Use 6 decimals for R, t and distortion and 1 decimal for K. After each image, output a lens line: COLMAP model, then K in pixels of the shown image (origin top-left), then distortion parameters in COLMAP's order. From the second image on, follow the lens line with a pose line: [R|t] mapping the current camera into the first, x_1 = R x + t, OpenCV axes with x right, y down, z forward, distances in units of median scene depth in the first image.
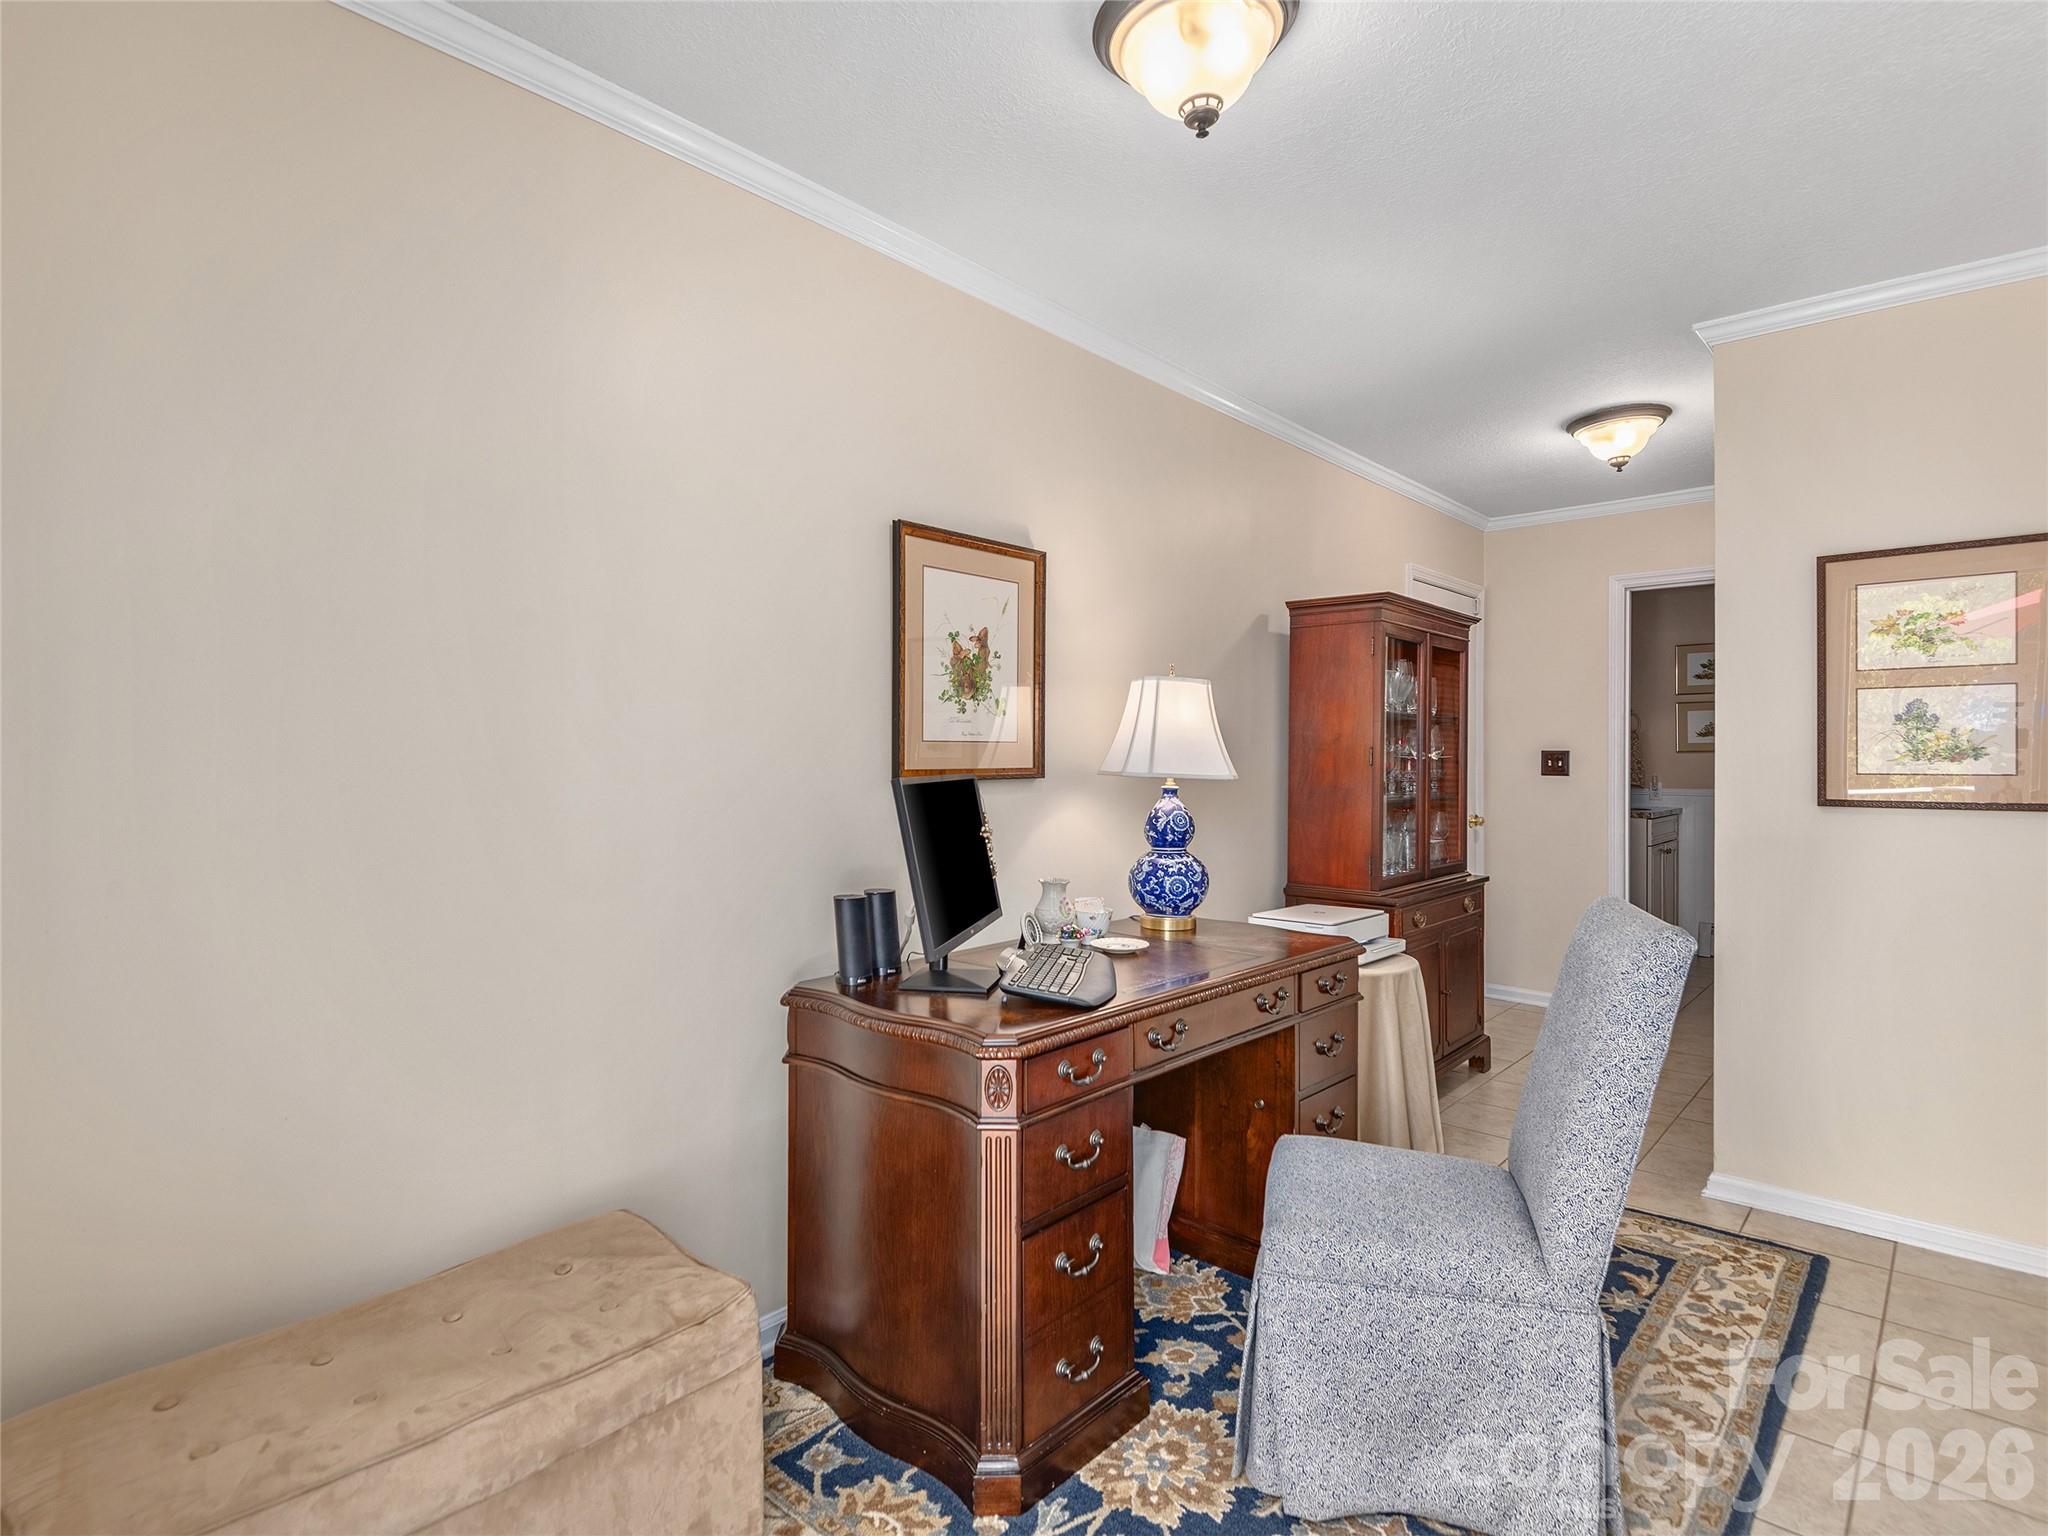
lens RADIAL K [[1058.1, 0, 1028.1], [0, 1058.1, 763.1], [0, 0, 1]] dist [-0.001620, -0.001163]
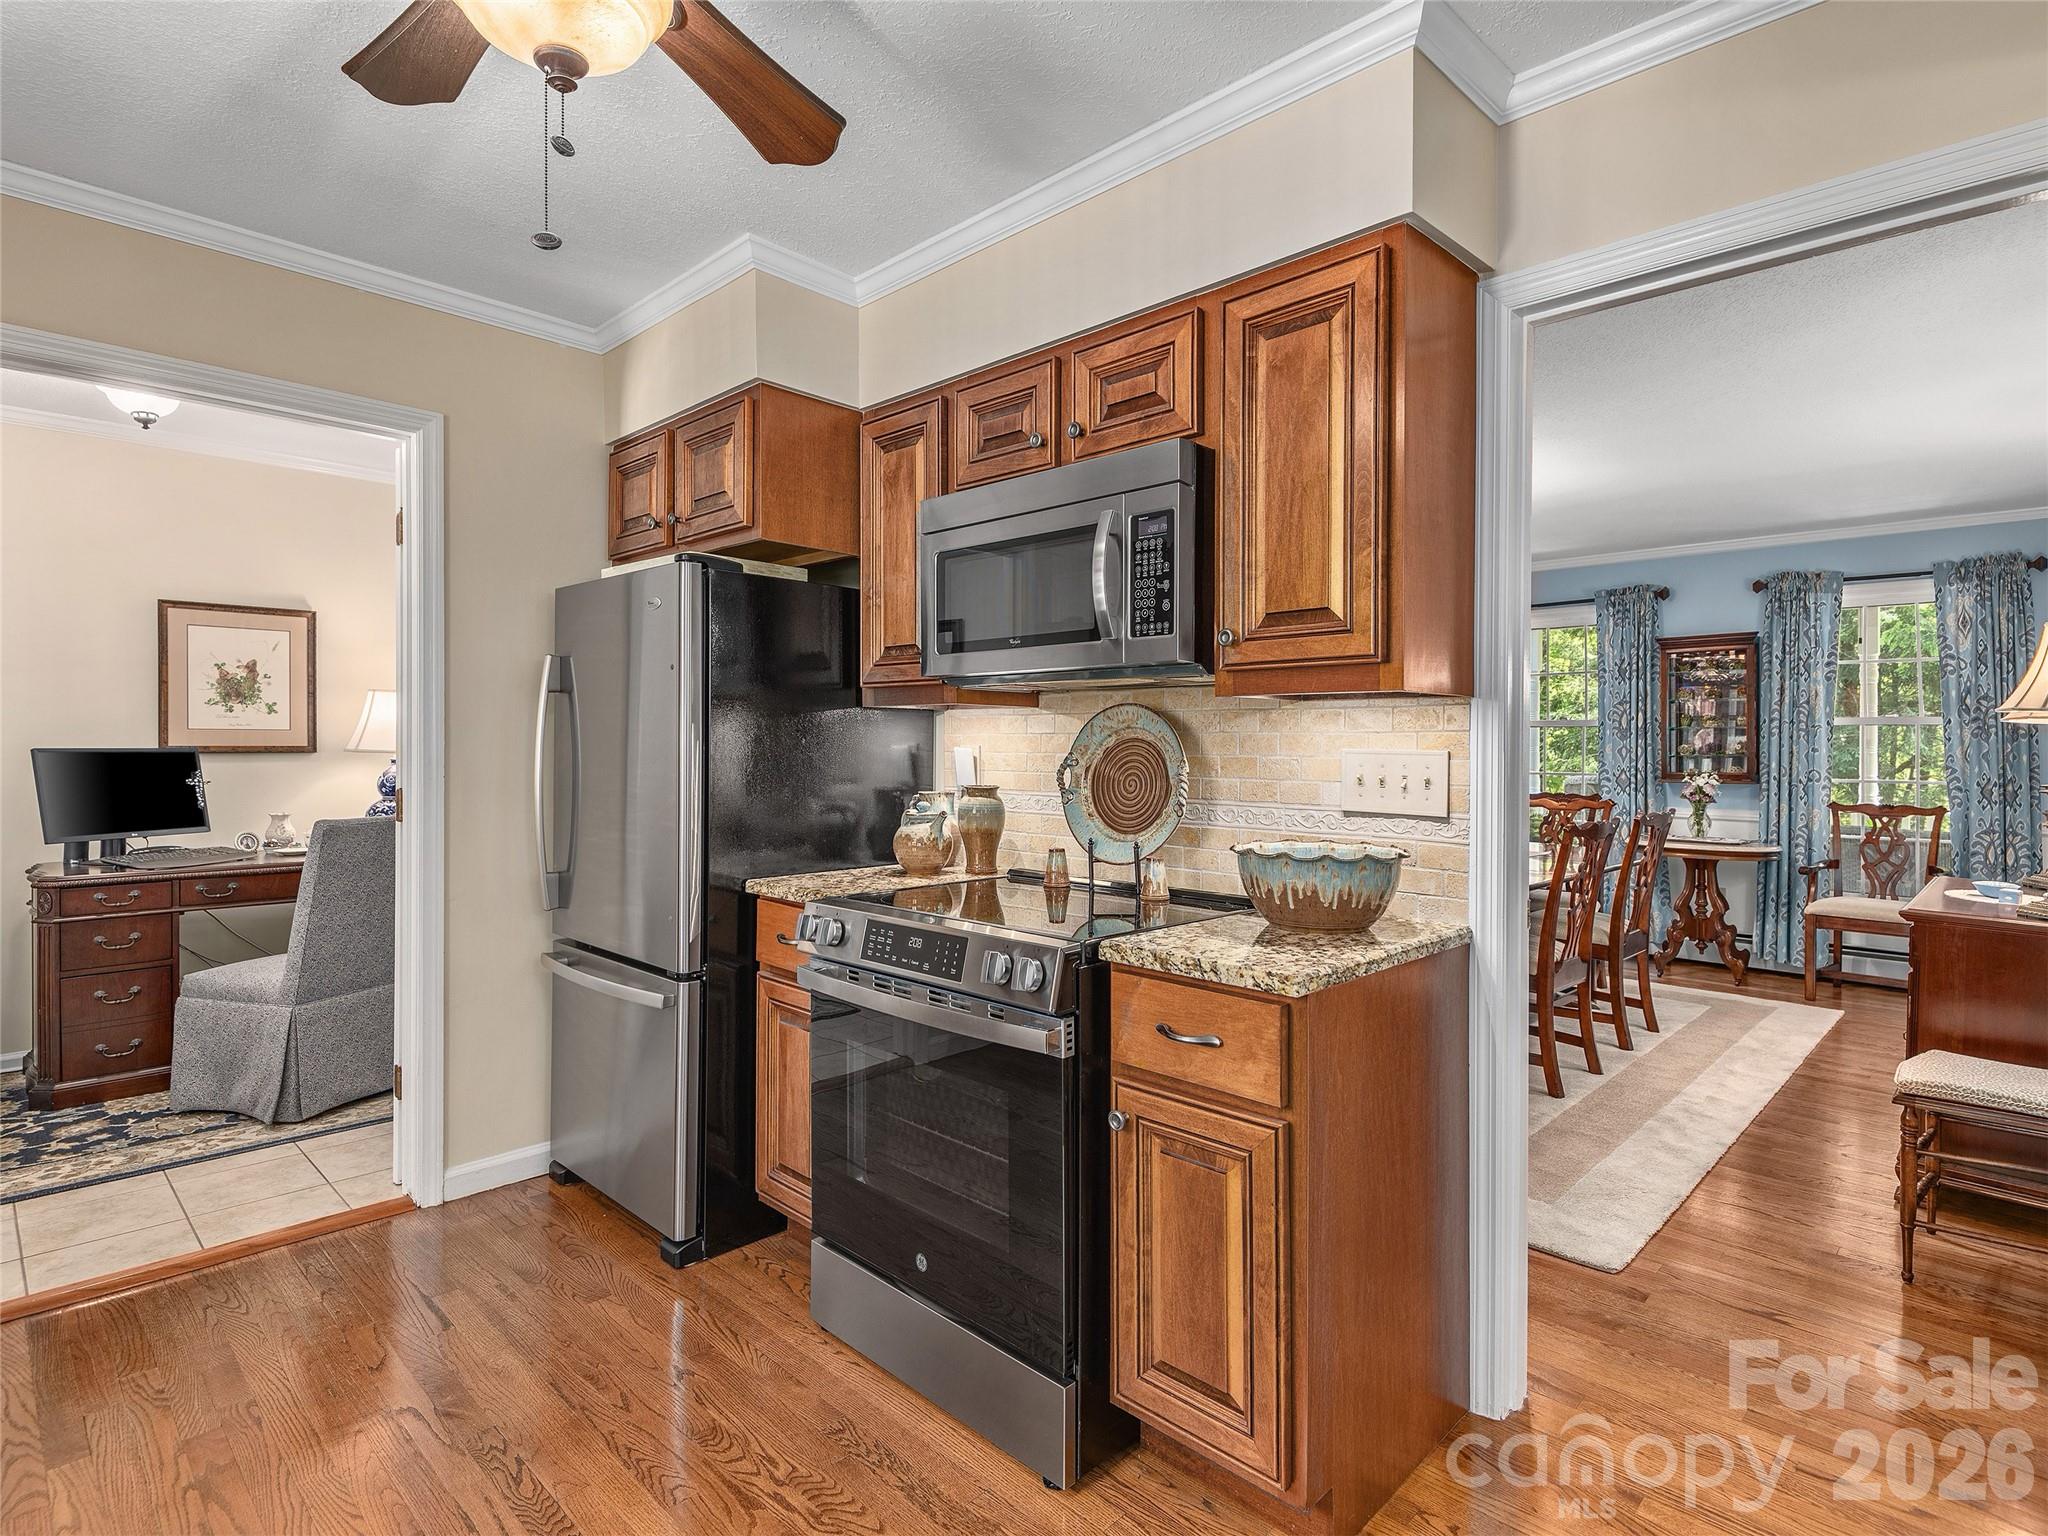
lens RADIAL K [[1058.1, 0, 1019.3], [0, 1058.1, 764.1], [0, 0, 1]] dist [-0.001620, -0.001163]
pose [[0.999556, 0.012799, -0.026917, 1.215662], [-0.012412, 0.999818, 0.014519, -0.005007], [0.027098, -0.014179, 0.999532, -0.622304]]
